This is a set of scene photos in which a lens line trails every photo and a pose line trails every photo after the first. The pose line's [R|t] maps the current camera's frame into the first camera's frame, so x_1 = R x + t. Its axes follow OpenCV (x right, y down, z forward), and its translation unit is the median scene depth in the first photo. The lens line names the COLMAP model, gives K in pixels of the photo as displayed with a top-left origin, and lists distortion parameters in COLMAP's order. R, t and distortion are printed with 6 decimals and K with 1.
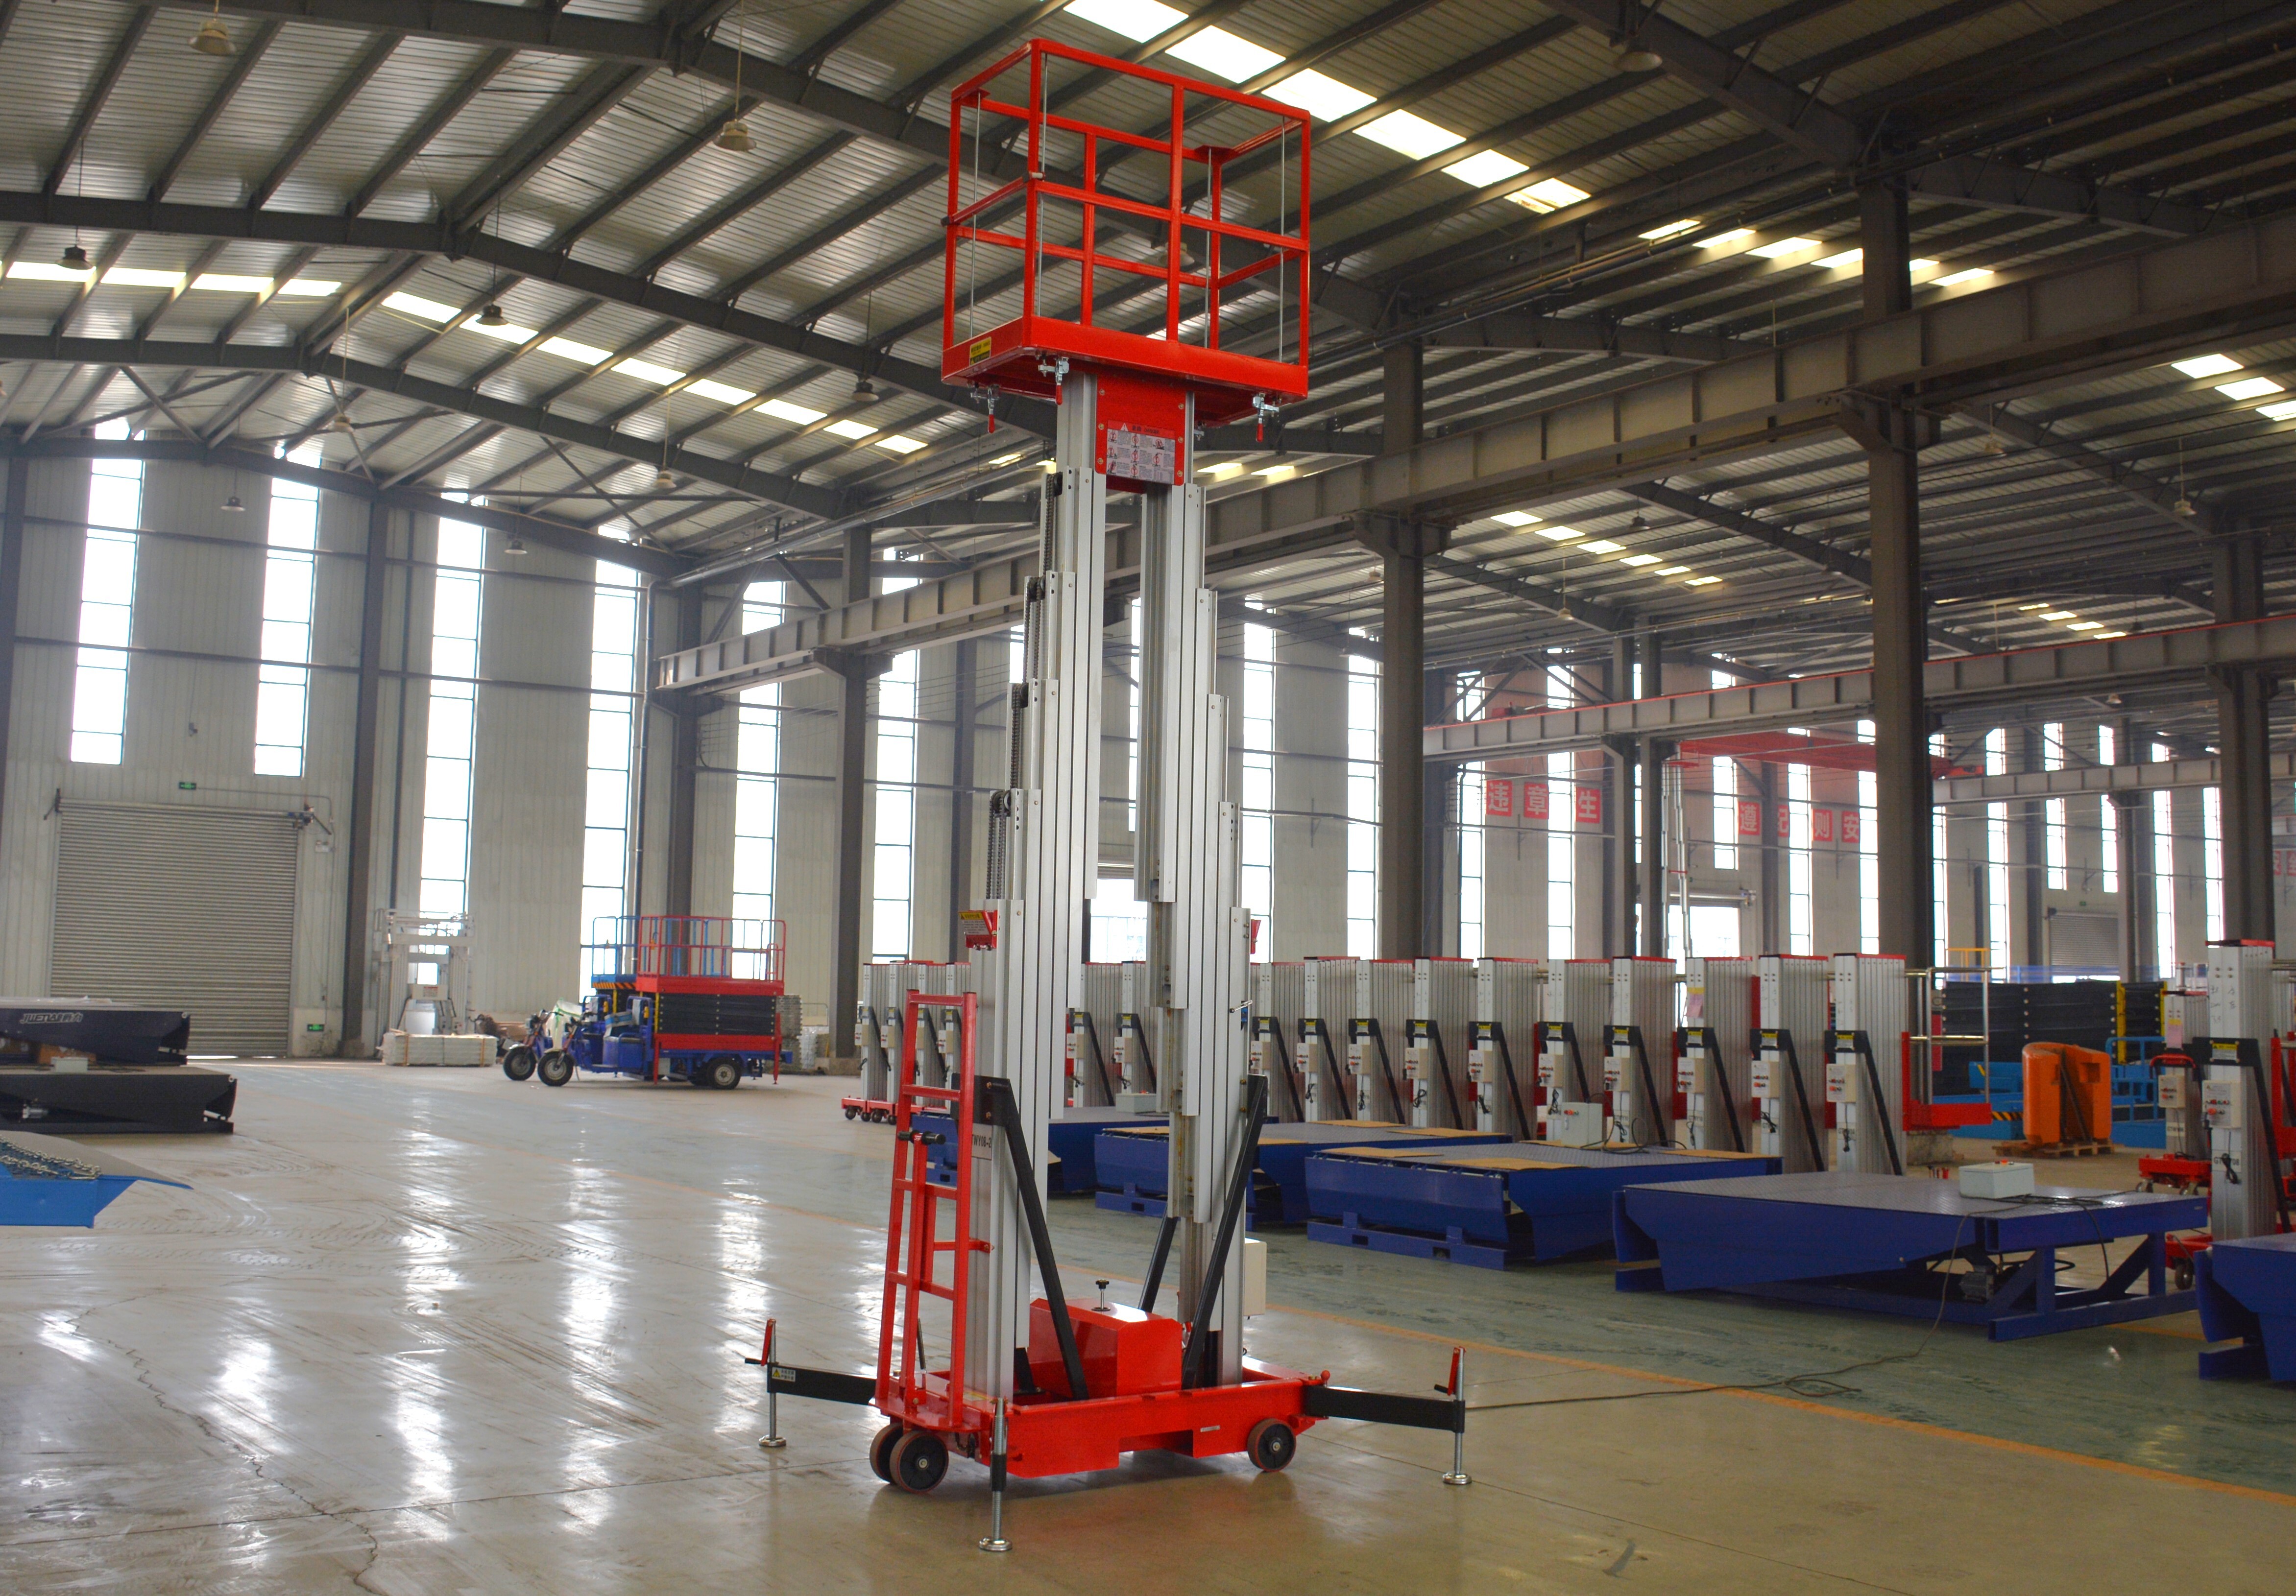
lens RADIAL K [[2281.8, 0, 1130.5], [0, 2281.8, 721.5], [0, 0, 1]] dist [-0.127094, 0.000000]
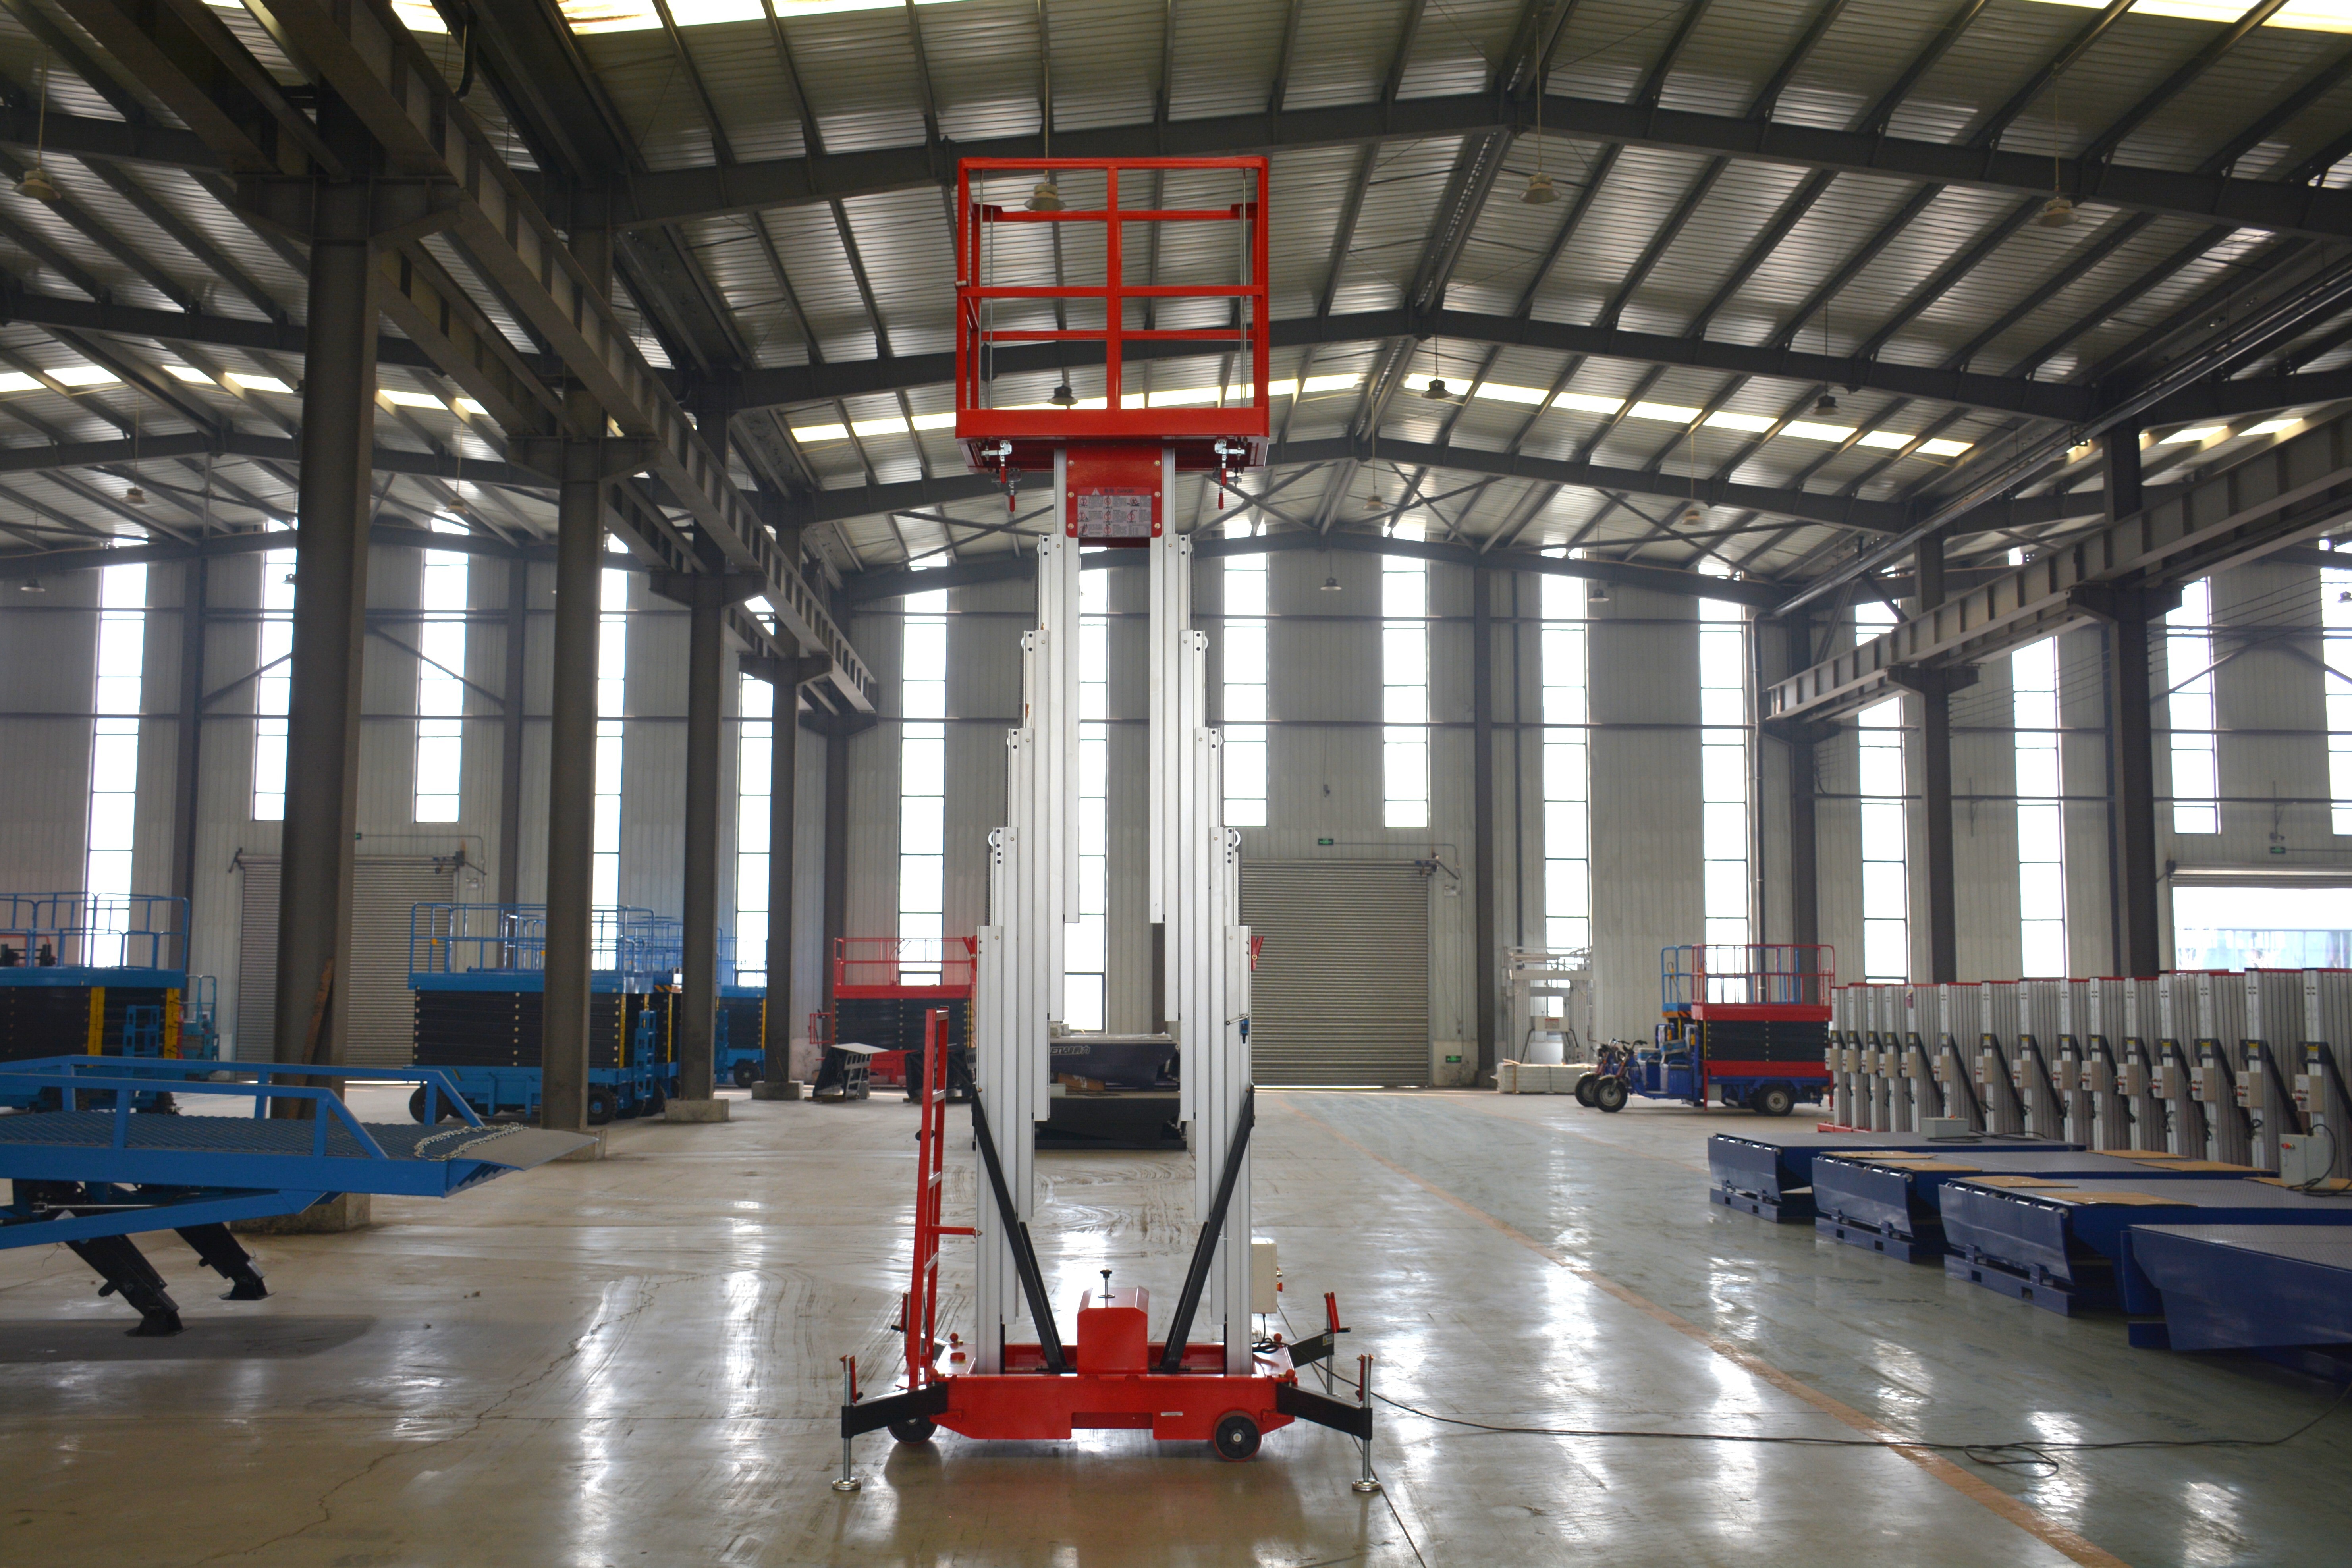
lens RADIAL K [[2245.6, 0, 1173.5], [0, 2245.6, 763.4], [0, 0, 1]] dist [0.003959, 0.000000]
pose [[0.837652, -0.069470, -0.541768, 0.121138], [0.071160, 0.997305, -0.017859, 0.004709], [0.541549, -0.023592, 0.840338, 0.021042]]
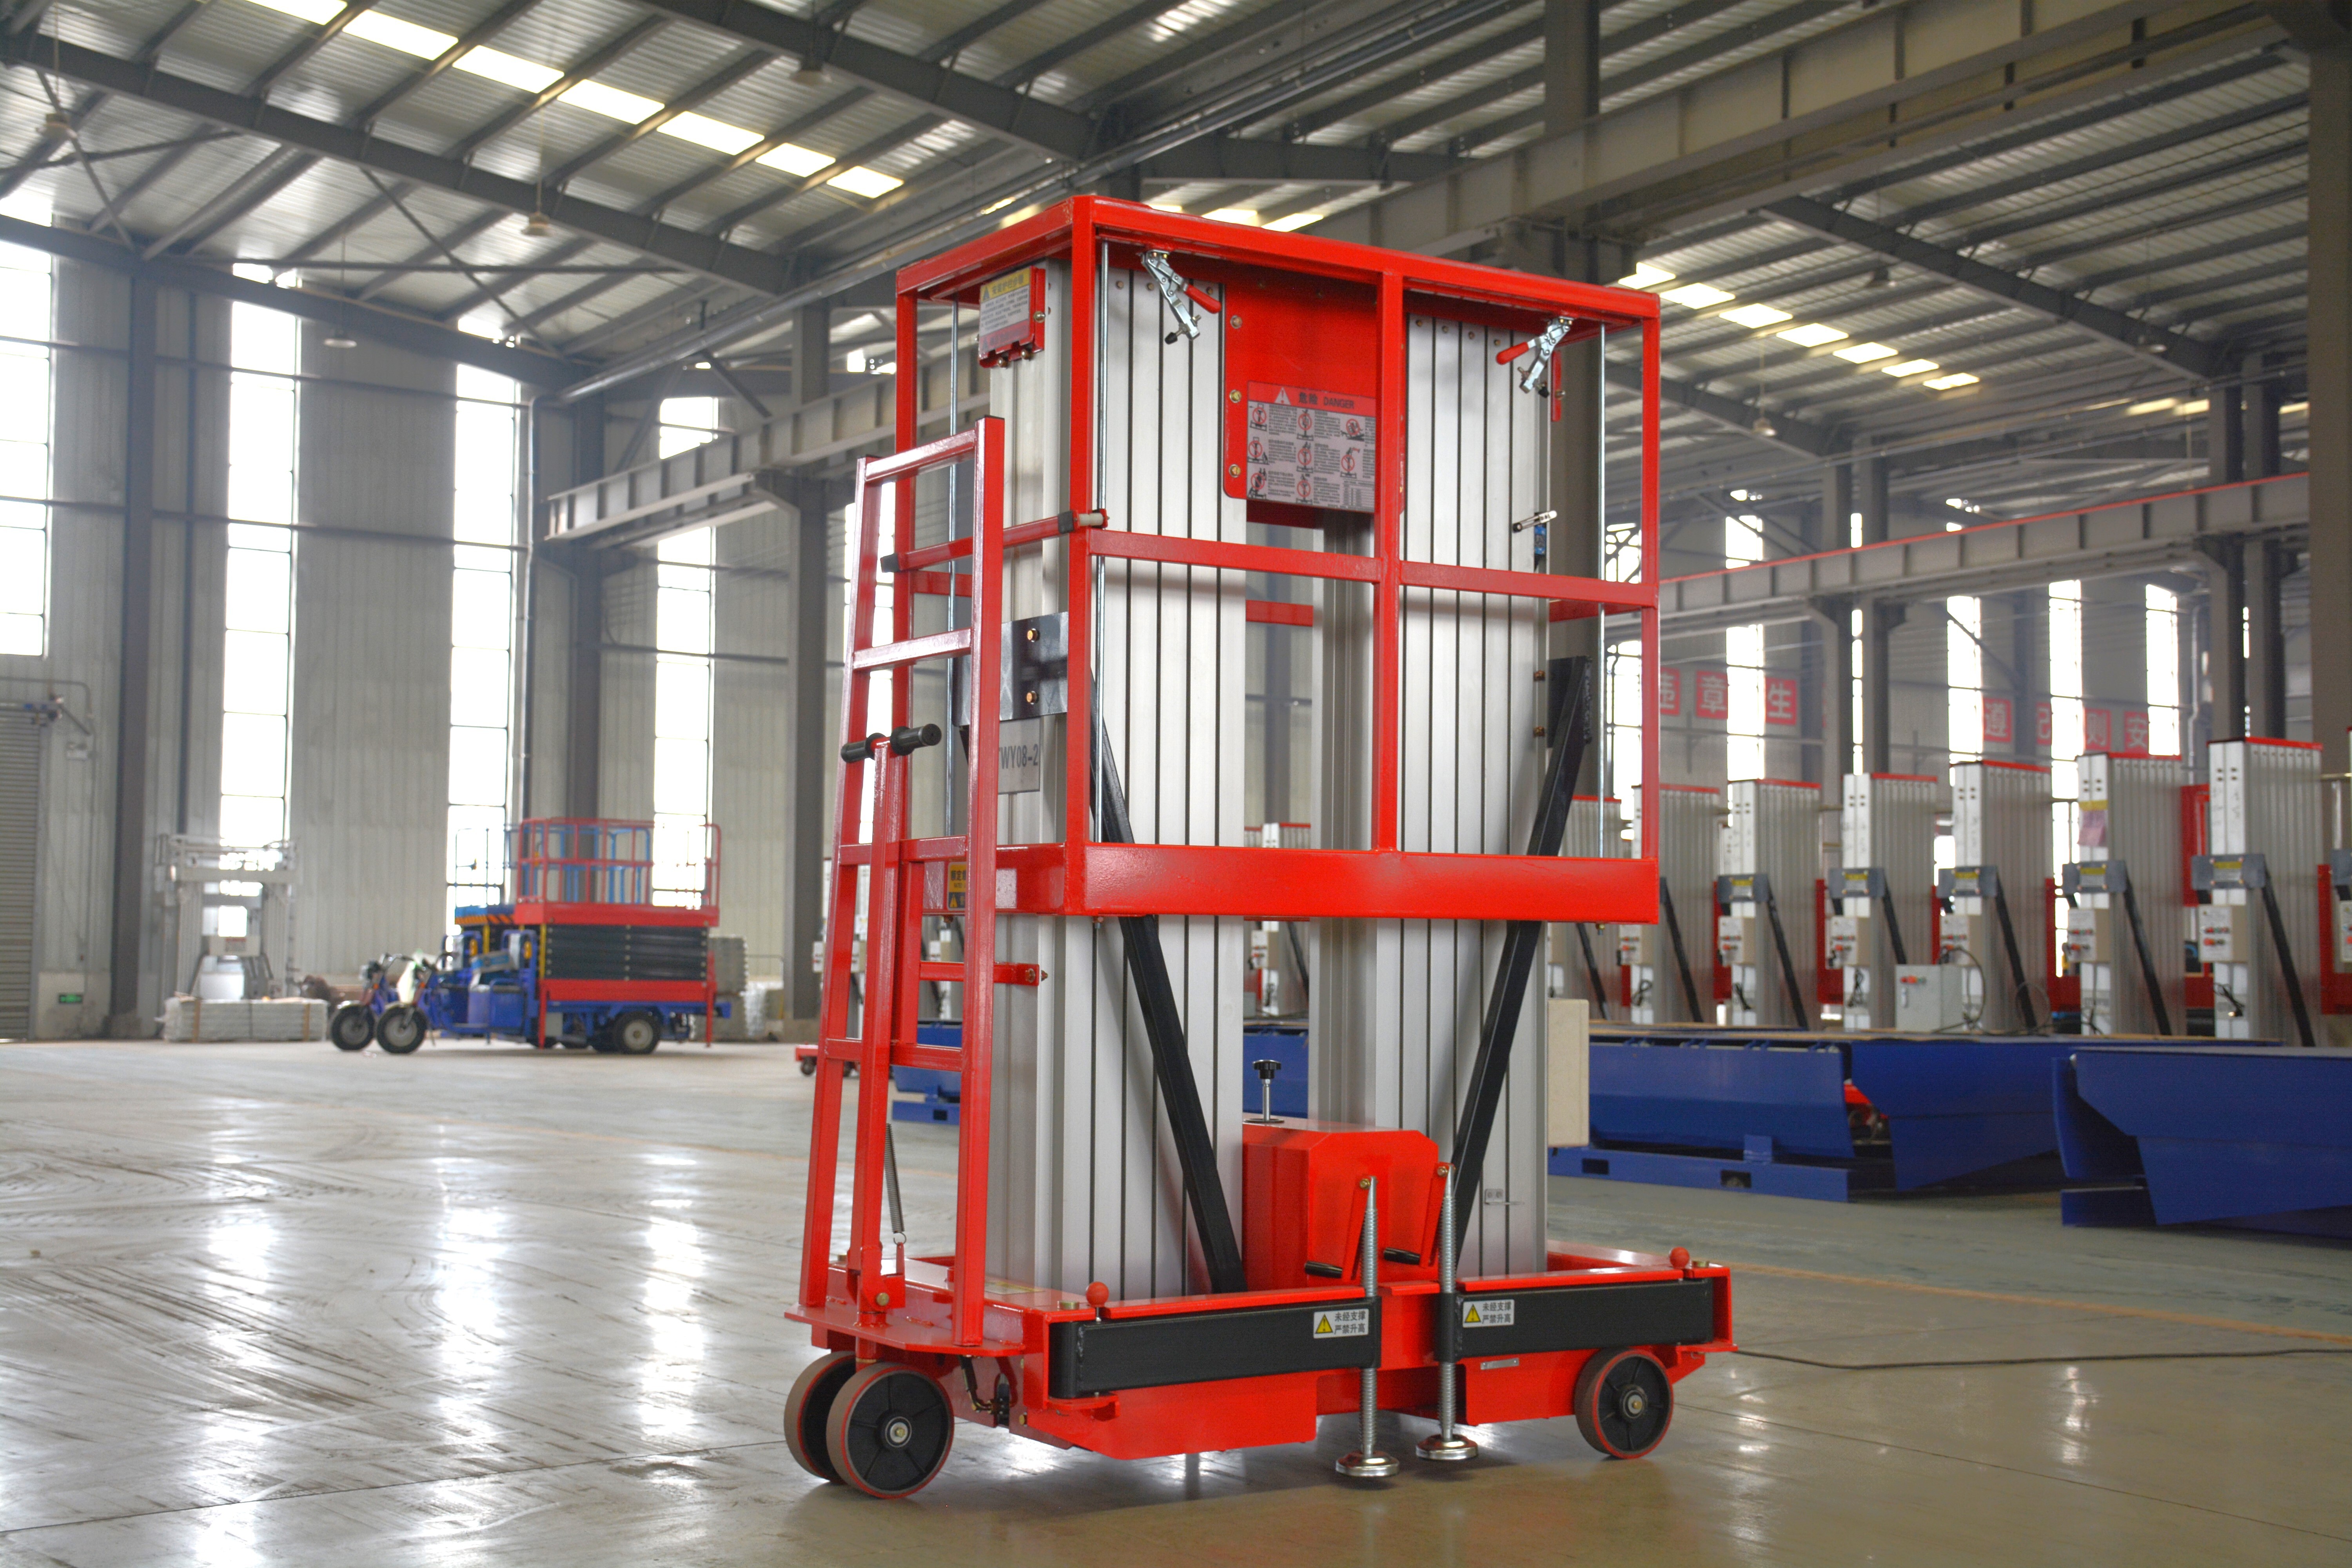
lens RADIAL K [[2807.6, 0, 1143.8], [0, 2807.6, 789.2], [0, 0, 1]] dist [0.107175, 0.000000]
pose [[0.999917, -0.010444, -0.007491, -0.006581], [0.010767, 0.998952, 0.044487, 0.031385], [0.007018, -0.044564, 0.998982, 0.077514]]
